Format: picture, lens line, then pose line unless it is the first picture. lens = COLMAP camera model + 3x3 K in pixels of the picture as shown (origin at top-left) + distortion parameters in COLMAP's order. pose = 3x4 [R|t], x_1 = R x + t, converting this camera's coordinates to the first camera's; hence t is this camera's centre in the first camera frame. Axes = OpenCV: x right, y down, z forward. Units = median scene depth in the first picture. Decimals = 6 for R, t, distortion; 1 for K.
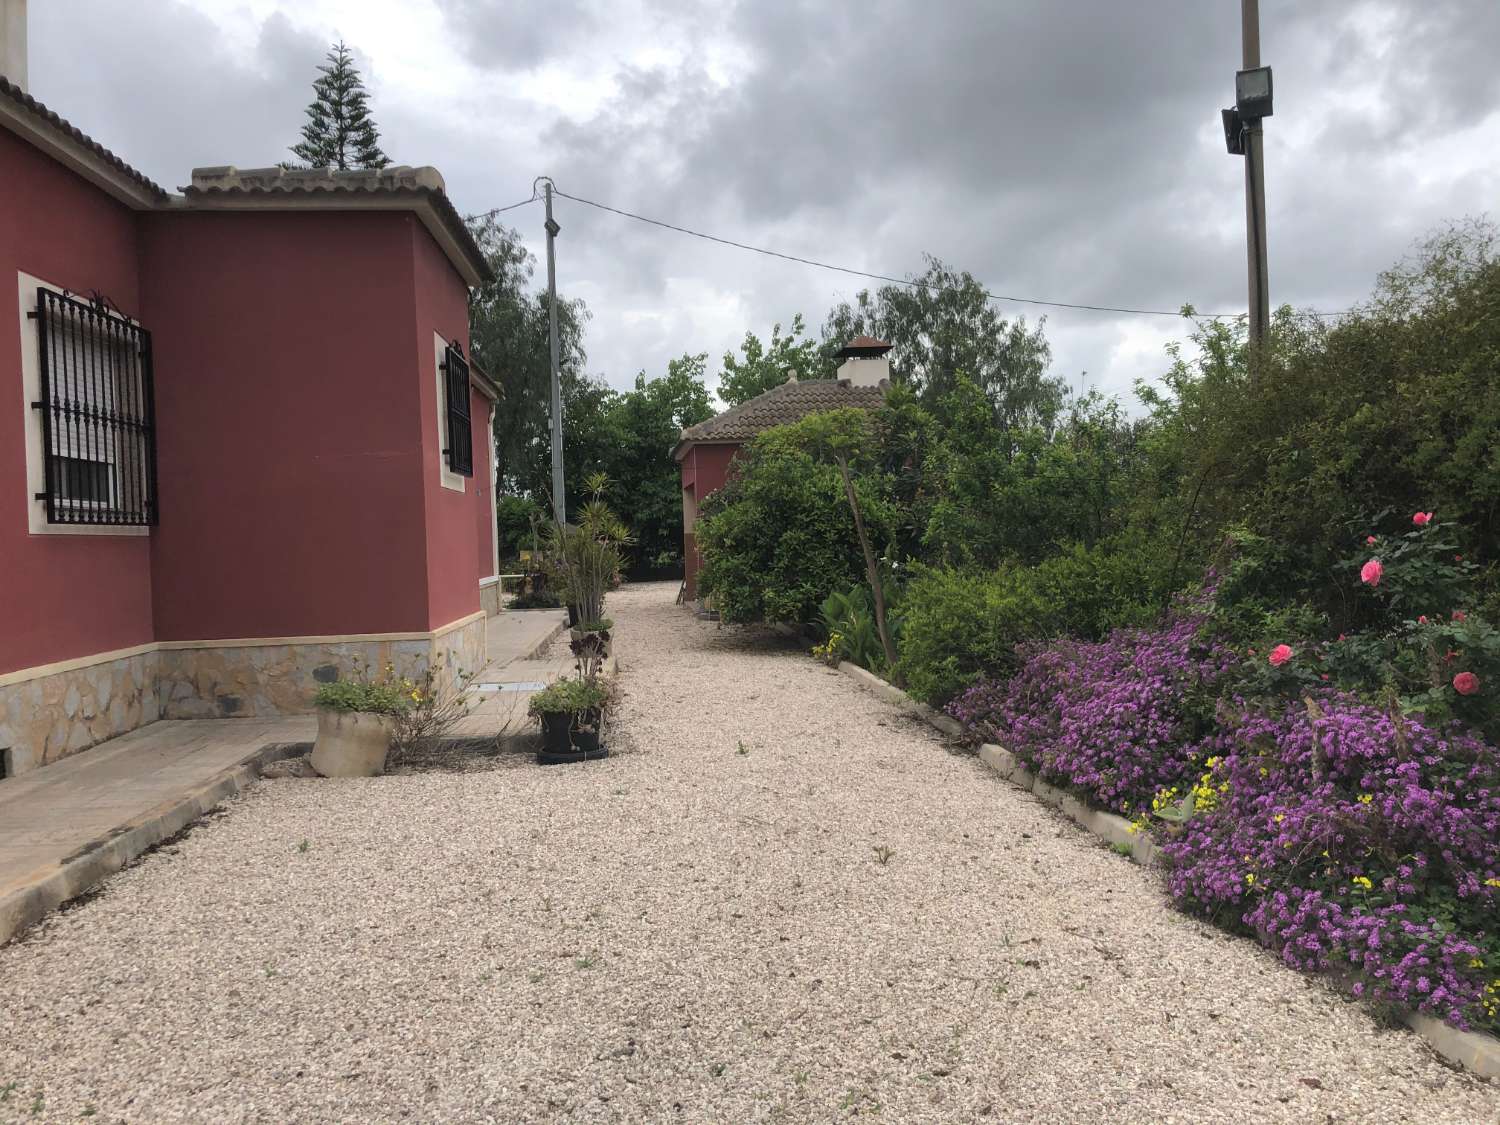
lens RADIAL K [[1234.1, 0, 745.4], [0, 1234.1, 559.9], [0, 0, 1]] dist [0.012200, 0.007874]
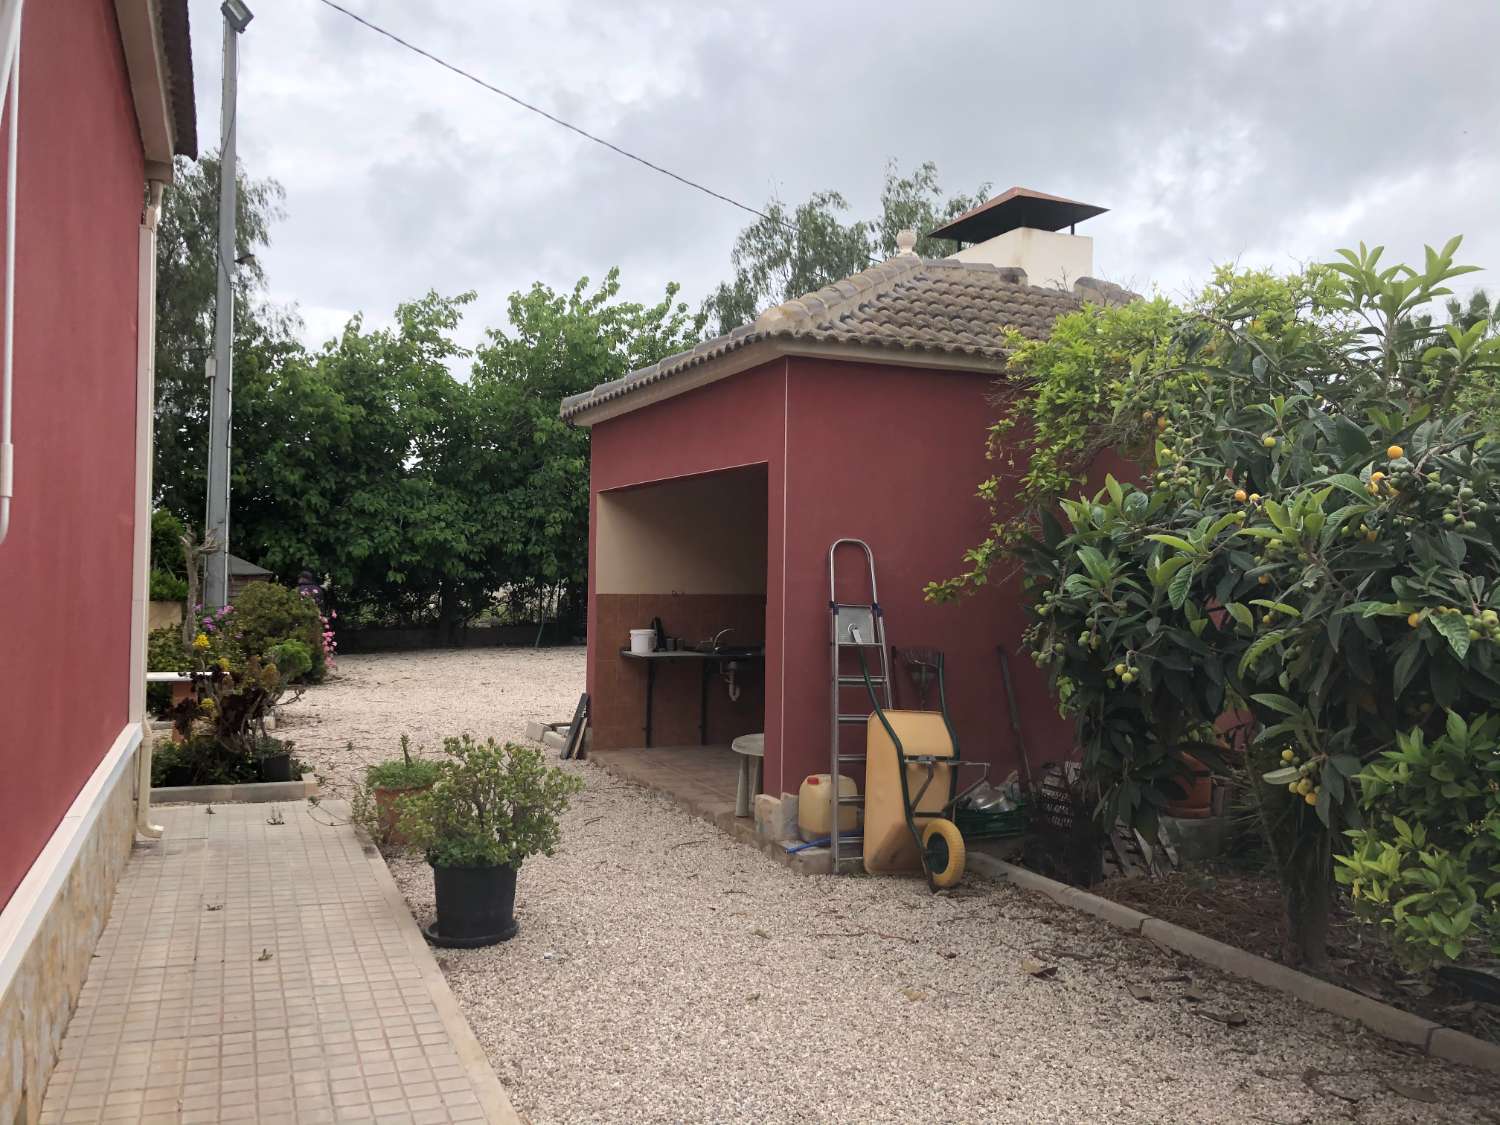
lens RADIAL K [[1234.1, 0, 745.4], [0, 1234.1, 559.9], [0, 0, 1]] dist [0.012200, 0.007874]
pose [[0.950743, 0.049763, 0.305959, -0.087449], [-0.037827, 0.998279, -0.044823, -0.010122], [-0.307663, 0.031042, 0.950989, 0.368537]]
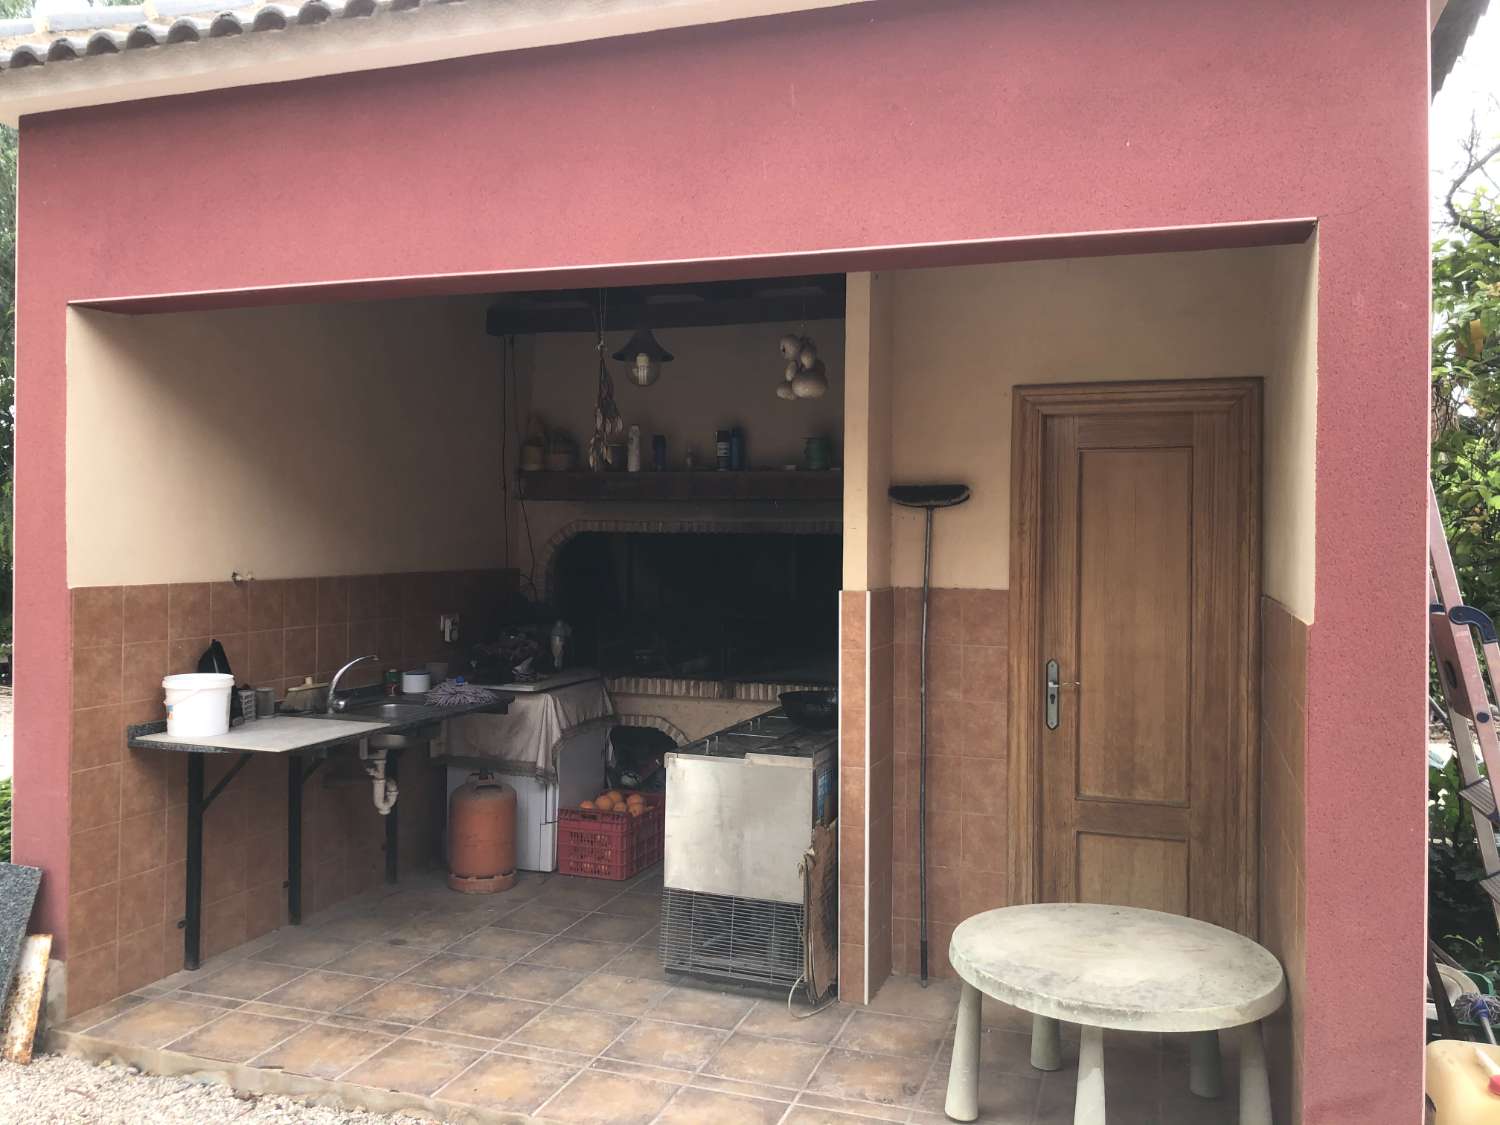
lens RADIAL K [[1234.1, 0, 745.4], [0, 1234.1, 559.9], [0, 0, 1]] dist [0.012200, 0.007874]
pose [[0.400630, 0.020241, 0.916016, -0.123394], [-0.002135, 0.999774, -0.021158, -0.018614], [-0.916237, 0.006521, 0.400583, 0.766082]]
